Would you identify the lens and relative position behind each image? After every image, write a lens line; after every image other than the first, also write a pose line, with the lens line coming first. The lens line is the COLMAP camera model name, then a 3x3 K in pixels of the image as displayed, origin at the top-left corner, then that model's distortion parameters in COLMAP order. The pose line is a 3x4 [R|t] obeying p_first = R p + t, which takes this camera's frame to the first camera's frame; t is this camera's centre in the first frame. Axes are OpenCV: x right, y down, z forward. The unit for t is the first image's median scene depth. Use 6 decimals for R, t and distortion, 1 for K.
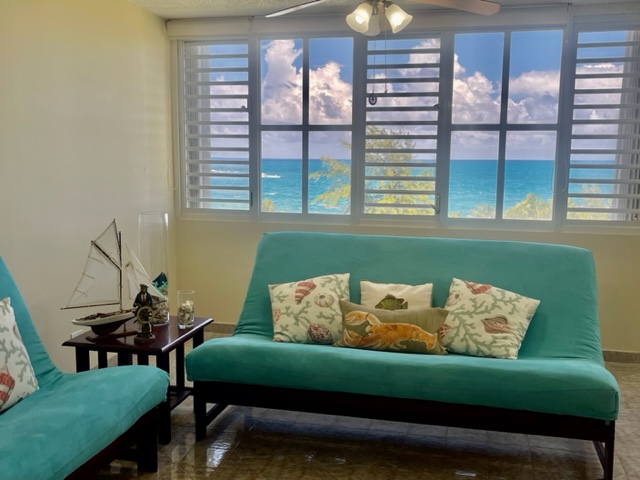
lens RADIAL K [[663.4, 0, 319.1], [0, 663.4, 248.4], [0, 0, 1]] dist [-0.008852, -0.017181]
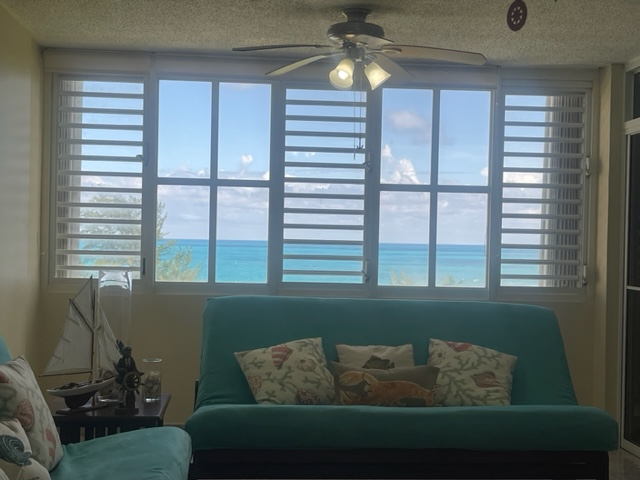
lens RADIAL K [[976.9, 0, 320.0], [0, 976.9, 240.0], [0, 0, 1]] dist [-0.019515, -0.068094]
pose [[0.948871, 0.013718, 0.315365, -0.415317], [0.027777, 0.991551, -0.126708, 0.080732], [-0.314439, 0.128990, 0.940473, -0.321128]]
